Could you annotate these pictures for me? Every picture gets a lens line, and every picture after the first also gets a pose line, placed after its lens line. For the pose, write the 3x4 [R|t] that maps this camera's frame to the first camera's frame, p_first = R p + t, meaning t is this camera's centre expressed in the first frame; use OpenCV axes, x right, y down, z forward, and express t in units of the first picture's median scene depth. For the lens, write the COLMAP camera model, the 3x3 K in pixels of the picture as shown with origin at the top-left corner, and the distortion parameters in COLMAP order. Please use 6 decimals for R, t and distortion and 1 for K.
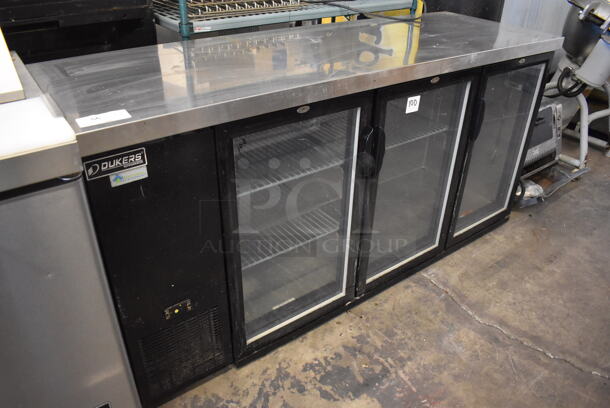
lens RADIAL K [[472.2, 0, 305.0], [0, 472.2, 204.0], [0, 0, 1]] dist [-0.071069, -0.008493]
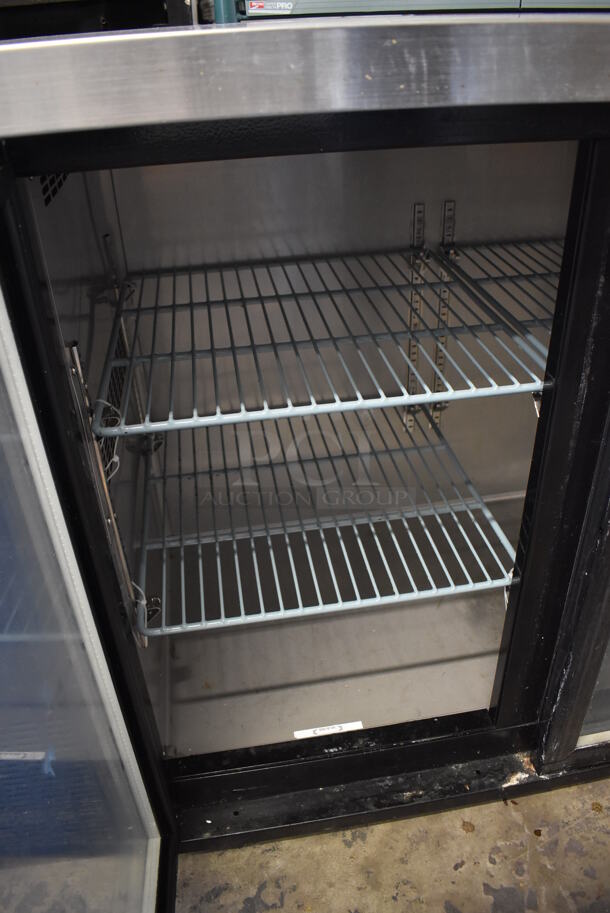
lens RADIAL K [[706.7, 0, 305.0], [0, 706.7, 456.5], [0, 0, 1]] dist [-0.071069, -0.008493]
pose [[0.882713, 0.204631, -0.423017, 0.147075], [-0.191740, 0.978702, 0.073334, -0.048304], [0.429015, 0.016376, 0.903149, 0.535478]]
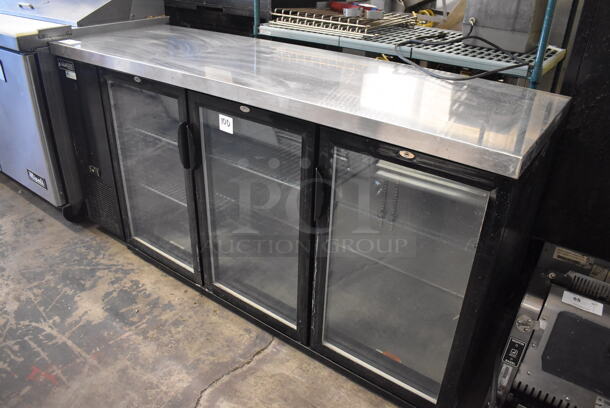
lens RADIAL K [[472.2, 0, 305.0], [0, 472.2, 204.0], [0, 0, 1]] dist [-0.071069, -0.008493]
pose [[0.292593, 0.447353, -0.845142, 1.175340], [-0.516849, 0.817581, 0.253828, -0.407570], [0.804522, 0.362543, 0.470432, 0.727570]]
